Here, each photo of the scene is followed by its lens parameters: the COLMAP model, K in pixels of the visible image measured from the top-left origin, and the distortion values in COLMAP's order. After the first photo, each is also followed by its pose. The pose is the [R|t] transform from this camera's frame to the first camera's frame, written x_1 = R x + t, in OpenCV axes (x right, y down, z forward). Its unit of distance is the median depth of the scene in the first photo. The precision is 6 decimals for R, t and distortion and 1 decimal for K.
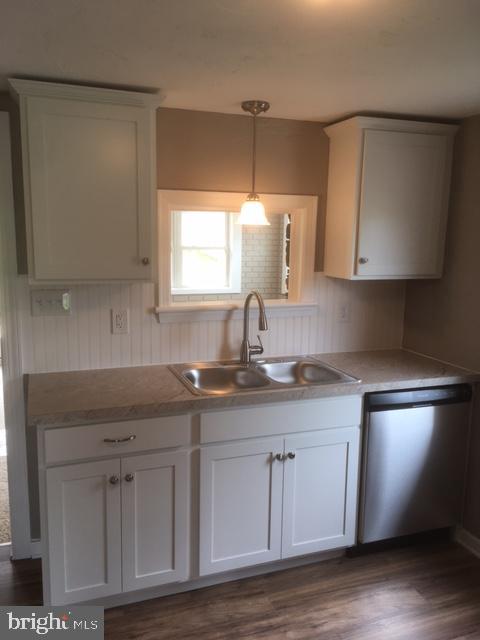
lens RADIAL K [[535.1, 0, 238.7], [0, 535.1, 323.1], [0, 0, 1]] dist [0.069955, -0.099278]
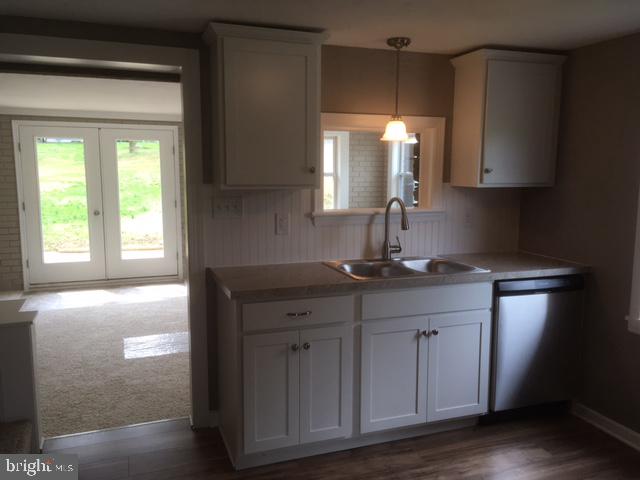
lens RADIAL K [[535.1, 0, 322.6], [0, 535.1, 239.0], [0, 0, 1]] dist [0.069955, -0.099278]
pose [[0.999926, -0.011124, -0.004828, -0.134645], [0.010955, 0.999371, -0.033726, 0.073889], [0.005201, 0.033670, 0.999419, -0.183447]]
